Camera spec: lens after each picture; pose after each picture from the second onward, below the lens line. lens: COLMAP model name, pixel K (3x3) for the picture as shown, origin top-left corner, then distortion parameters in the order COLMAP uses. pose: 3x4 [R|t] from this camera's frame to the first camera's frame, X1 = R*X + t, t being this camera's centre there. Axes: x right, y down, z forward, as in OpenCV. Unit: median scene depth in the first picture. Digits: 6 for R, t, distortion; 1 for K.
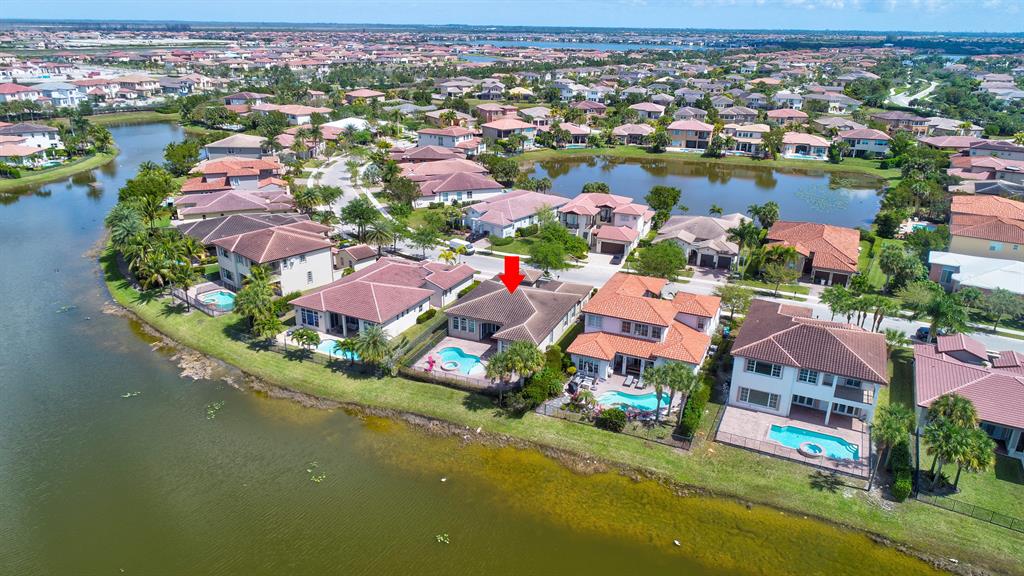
lens RADIAL K [[699.1, 0, 512.0], [0, 699.1, 288.0], [0, 0, 1]] dist [0.001220, -0.000102]
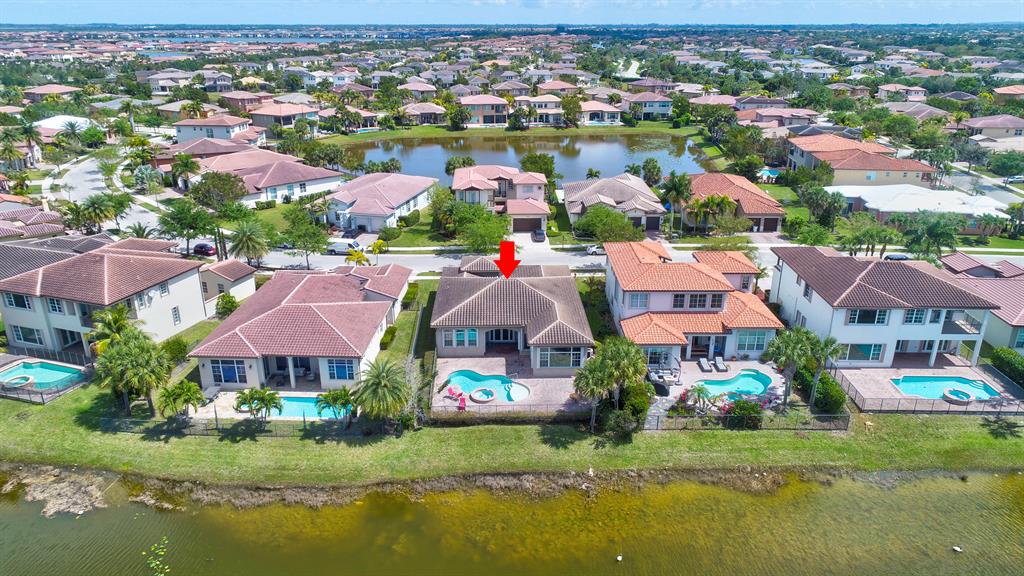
lens RADIAL K [[706.5, 0, 512.0], [0, 706.5, 288.0], [0, 0, 1]] dist [0.003784, -0.001981]
pose [[0.908545, -0.157434, 0.386988, -0.174712], [0.158046, 0.986962, 0.030465, -0.007633], [-0.386739, 0.033483, 0.921581, 0.172265]]
